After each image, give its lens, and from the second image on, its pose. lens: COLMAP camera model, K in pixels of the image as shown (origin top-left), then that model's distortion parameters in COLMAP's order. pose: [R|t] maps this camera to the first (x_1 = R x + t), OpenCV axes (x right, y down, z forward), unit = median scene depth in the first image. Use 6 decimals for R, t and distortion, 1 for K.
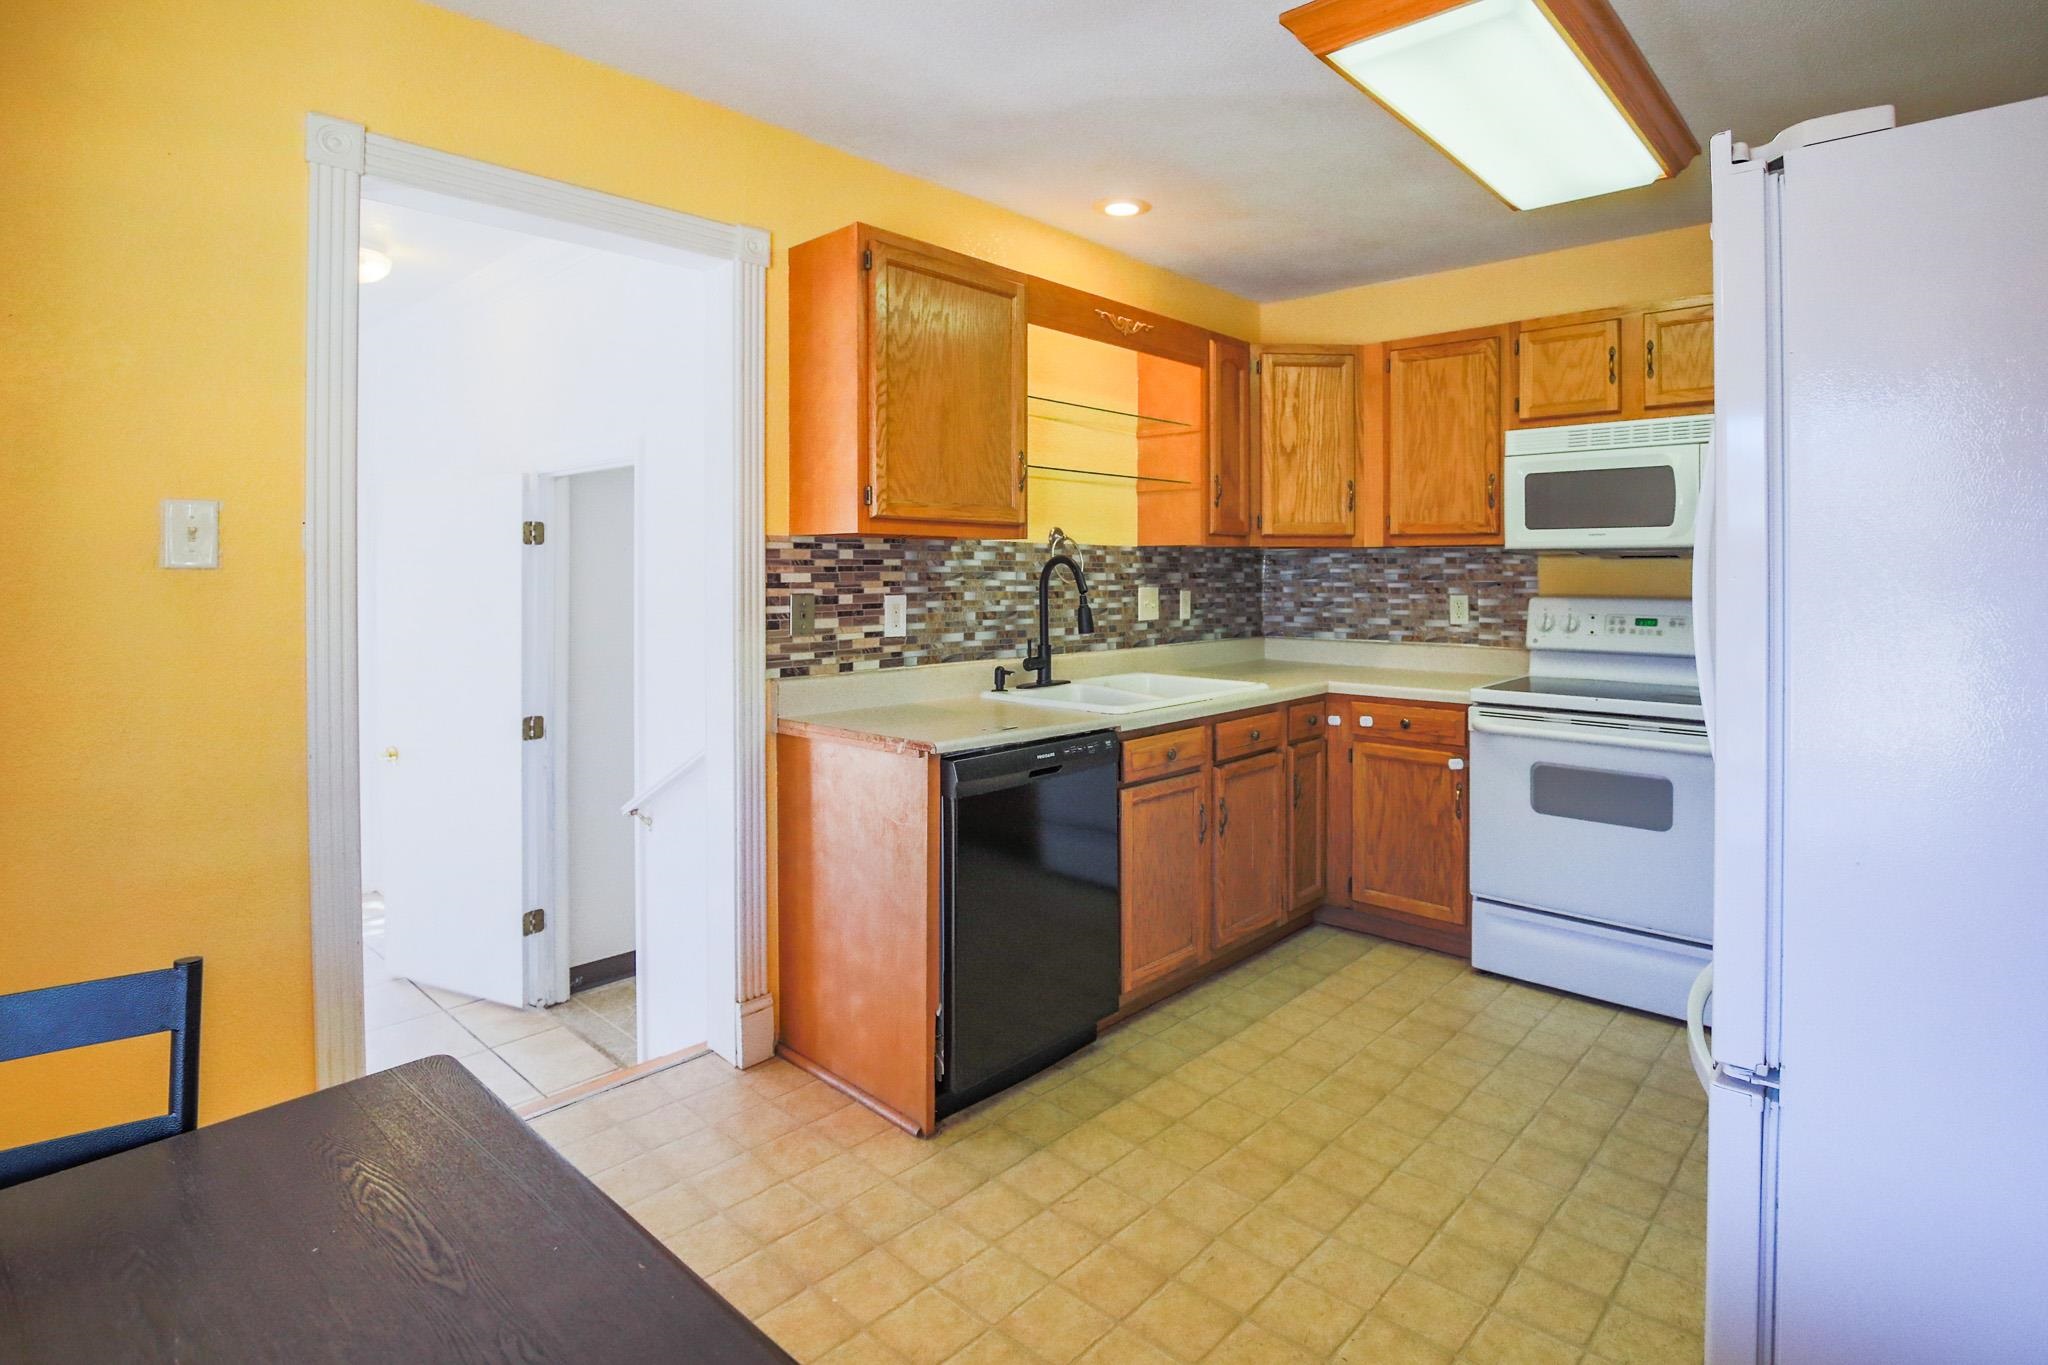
lens RADIAL K [[1034.7, 0, 1020.0], [0, 1034.7, 581.7], [0, 0, 1]] dist [-0.049520, 0.000411]
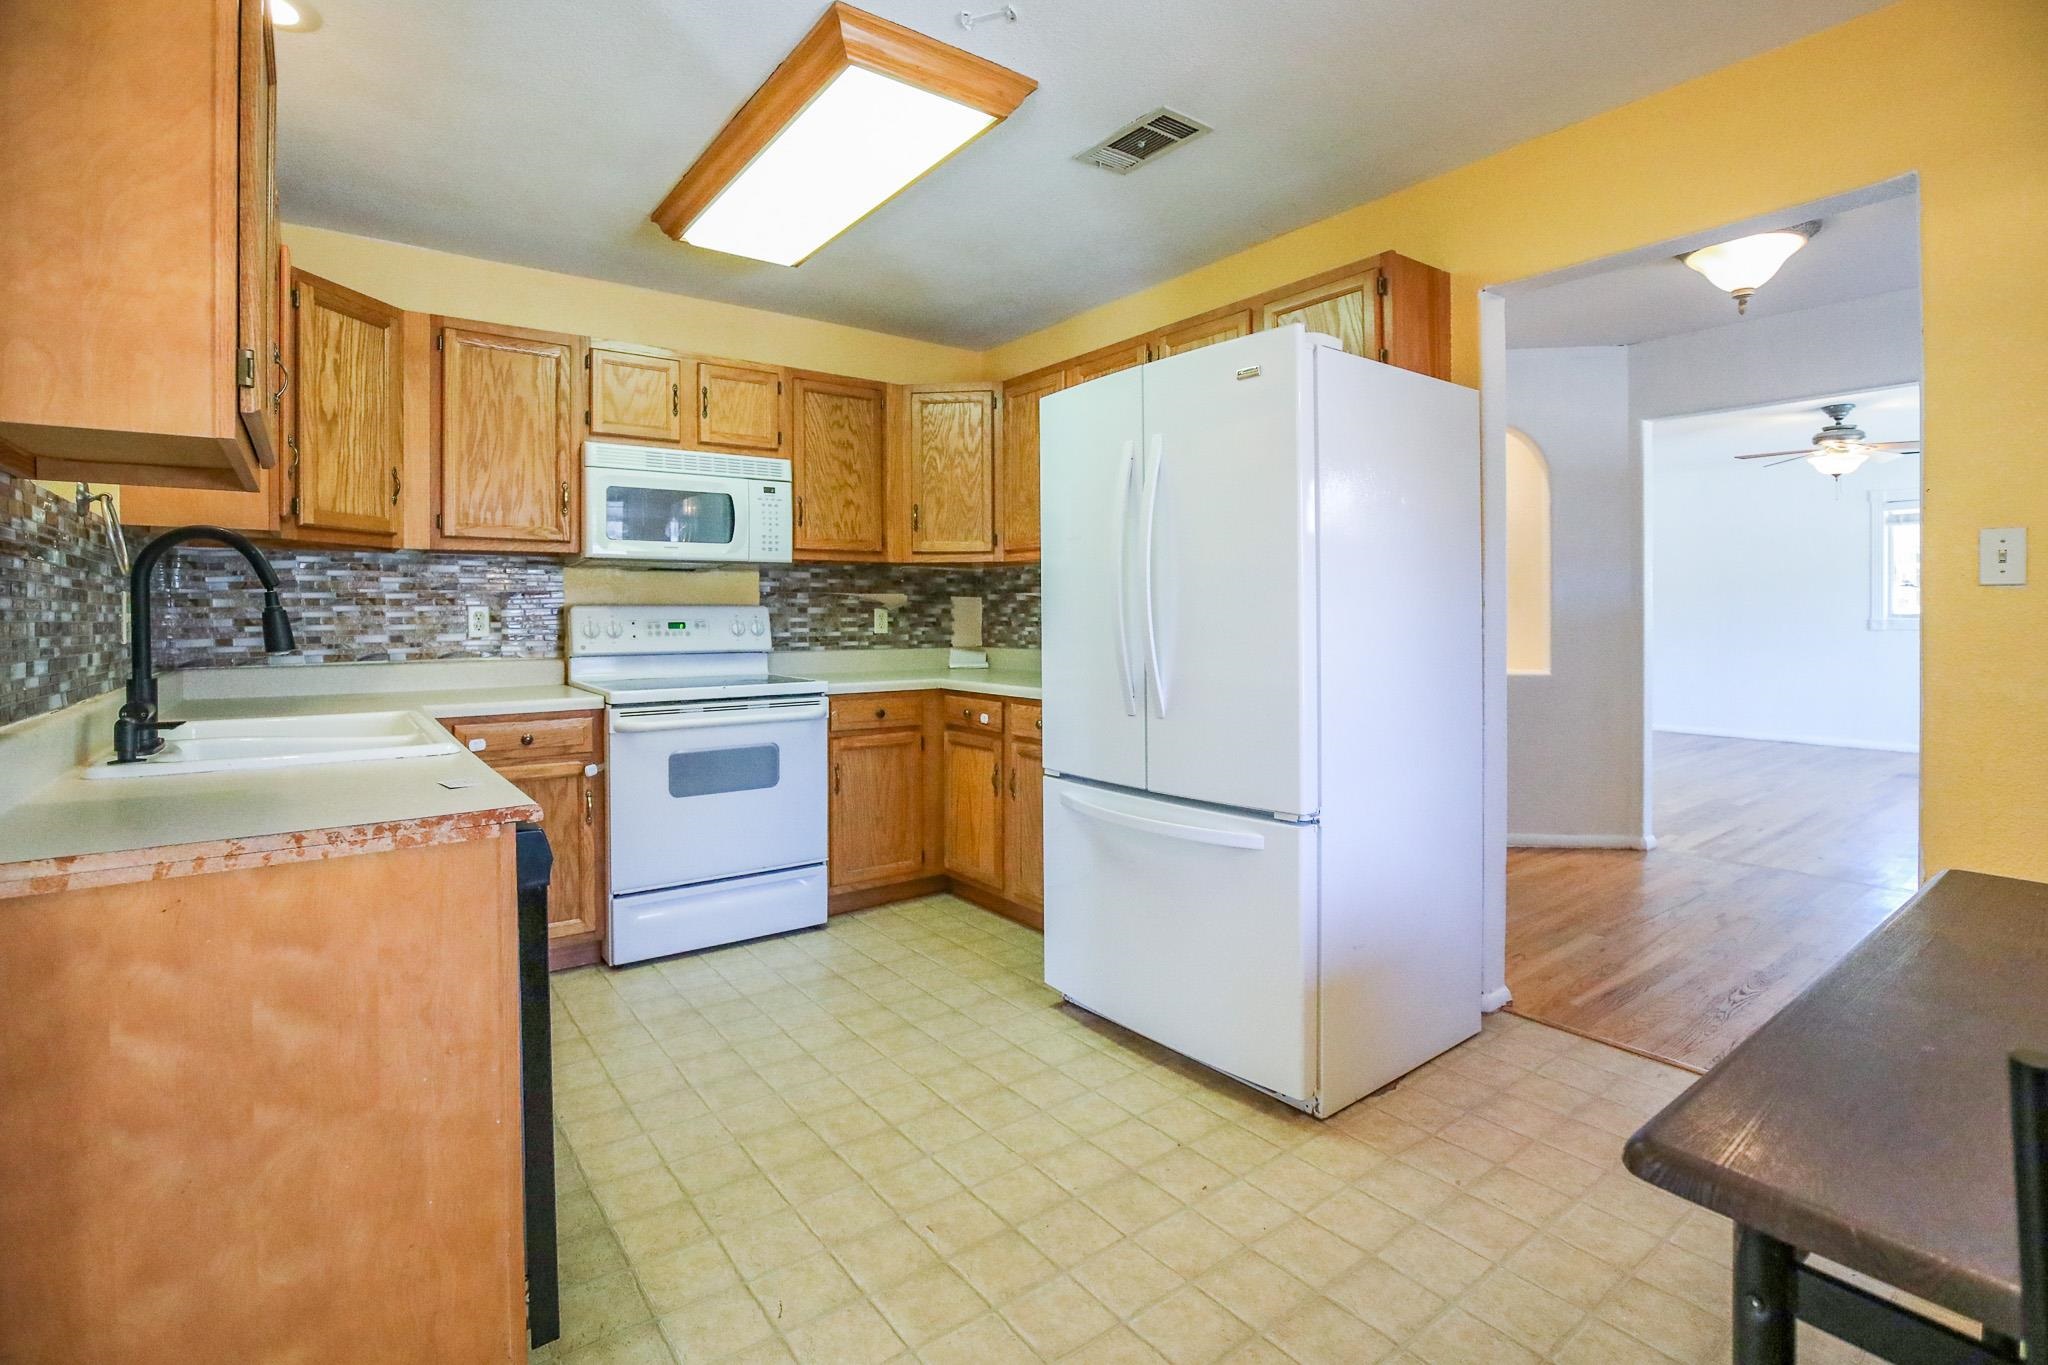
lens RADIAL K [[969.7, 0, 1026.0], [0, 969.7, 630.0], [0, 0, 1]] dist [-0.026425, -0.000017]
pose [[0.171370, -0.019808, 0.985008, -0.379513], [0.015834, 0.999724, 0.017349, 0.029564], [-0.985079, 0.012623, 0.171636, 0.381468]]
